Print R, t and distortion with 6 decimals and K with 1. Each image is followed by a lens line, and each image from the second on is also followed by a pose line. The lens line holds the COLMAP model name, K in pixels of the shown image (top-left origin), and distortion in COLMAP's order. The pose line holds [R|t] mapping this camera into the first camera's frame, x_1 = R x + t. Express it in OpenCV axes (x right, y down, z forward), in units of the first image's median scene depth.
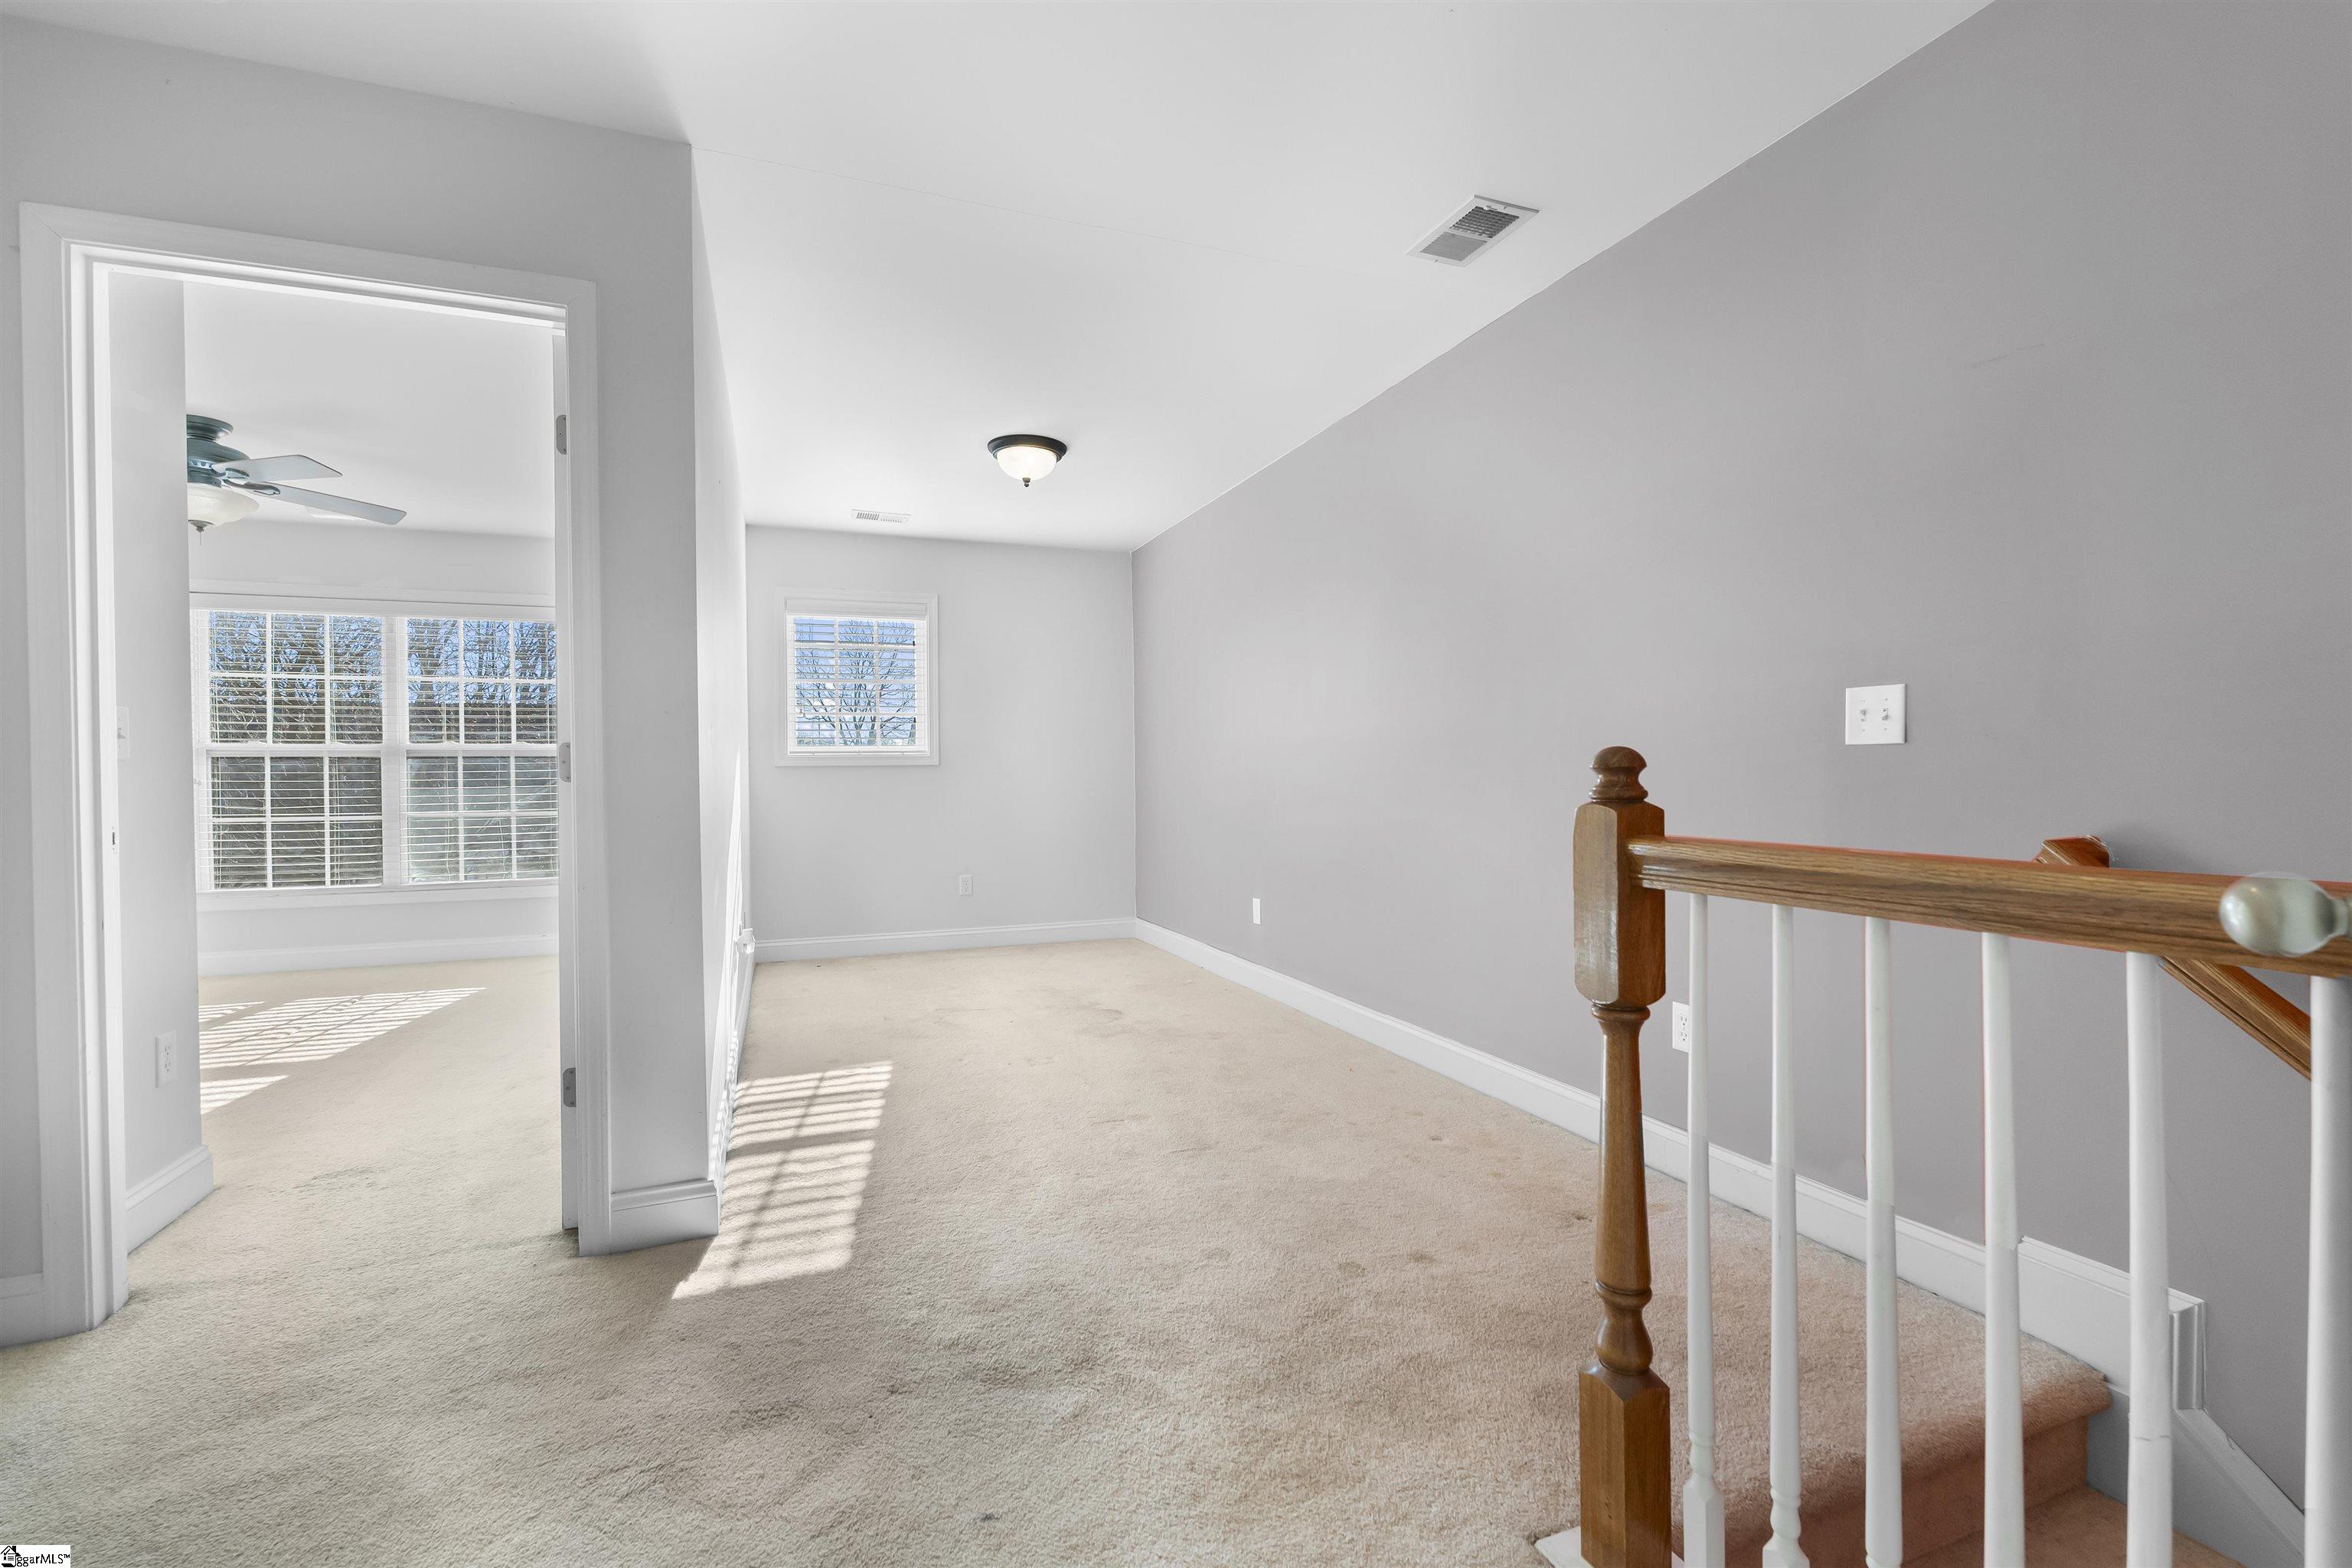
lens RADIAL K [[1029.9, 0, 1176.0], [0, 1029.9, 784.0], [0, 0, 1]] dist [-0.002791, -0.000101]
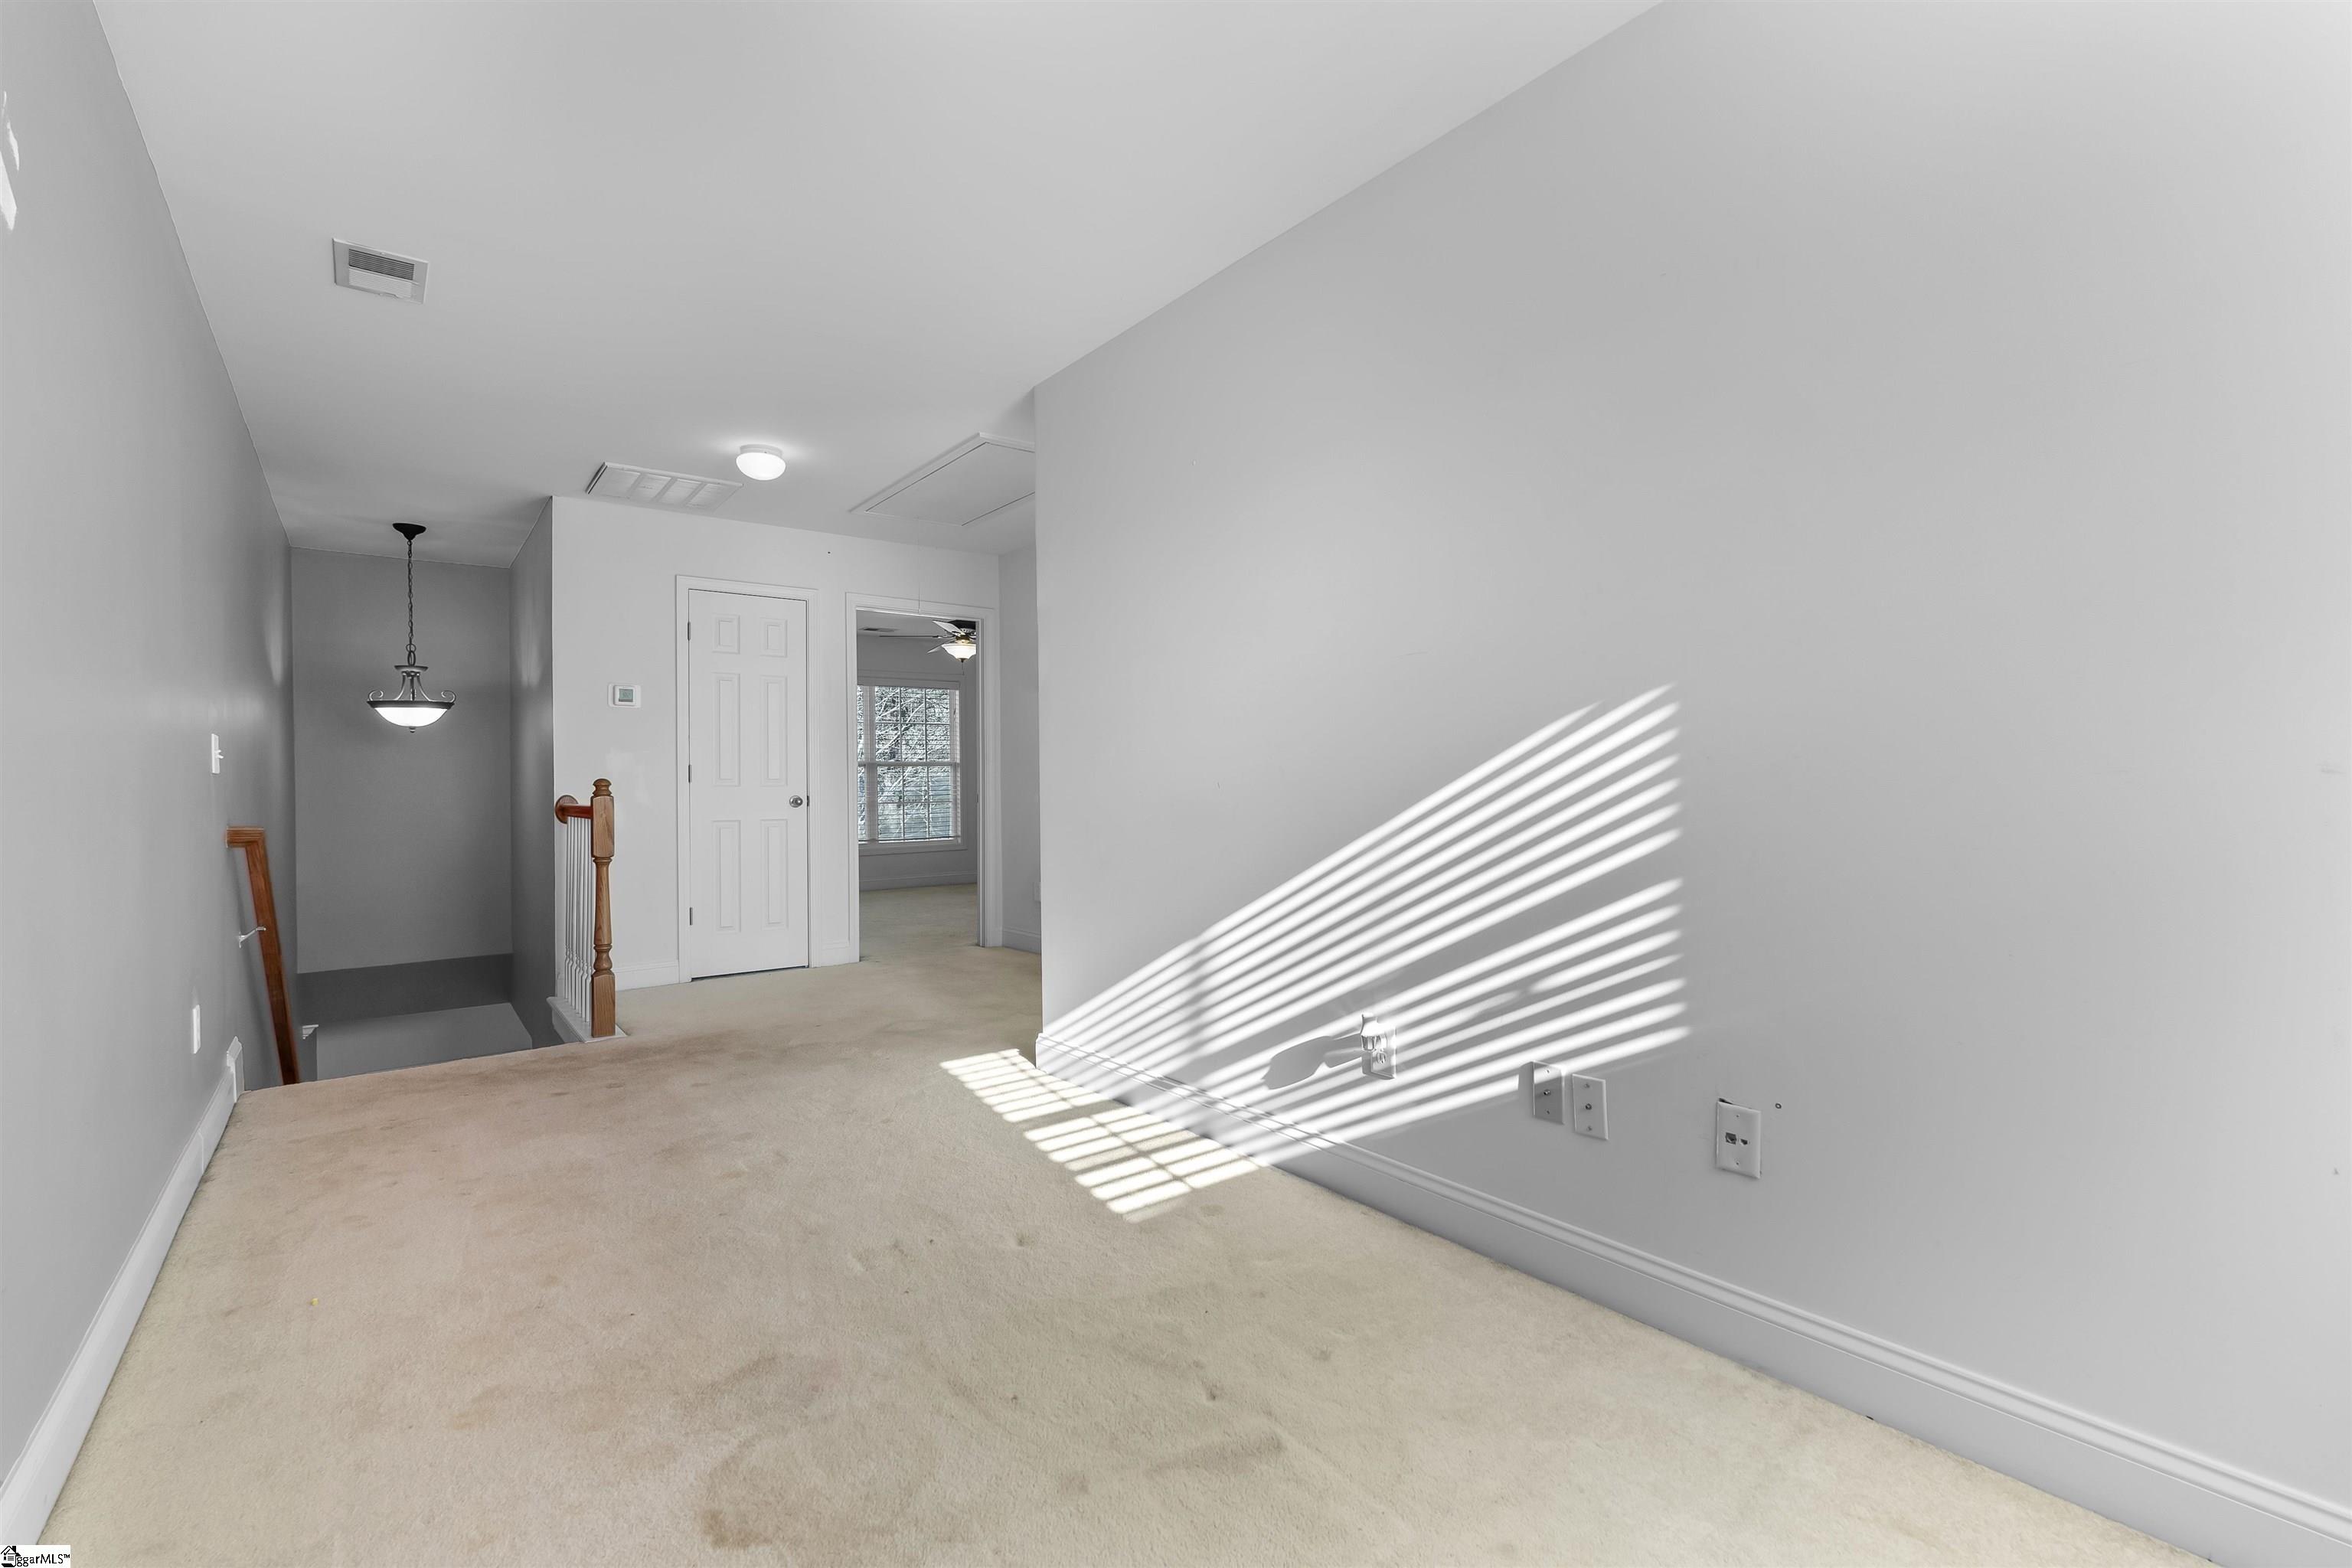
lens RADIAL K [[1029.9, 0, 1176.0], [0, 1029.9, 784.0], [0, 0, 1]] dist [-0.002791, -0.000101]
pose [[-0.960290, 0.015711, -0.278561, -0.158886], [0.015540, 0.999875, 0.002824, -0.000189], [0.278570, -0.001617, -0.960414, 1.933190]]
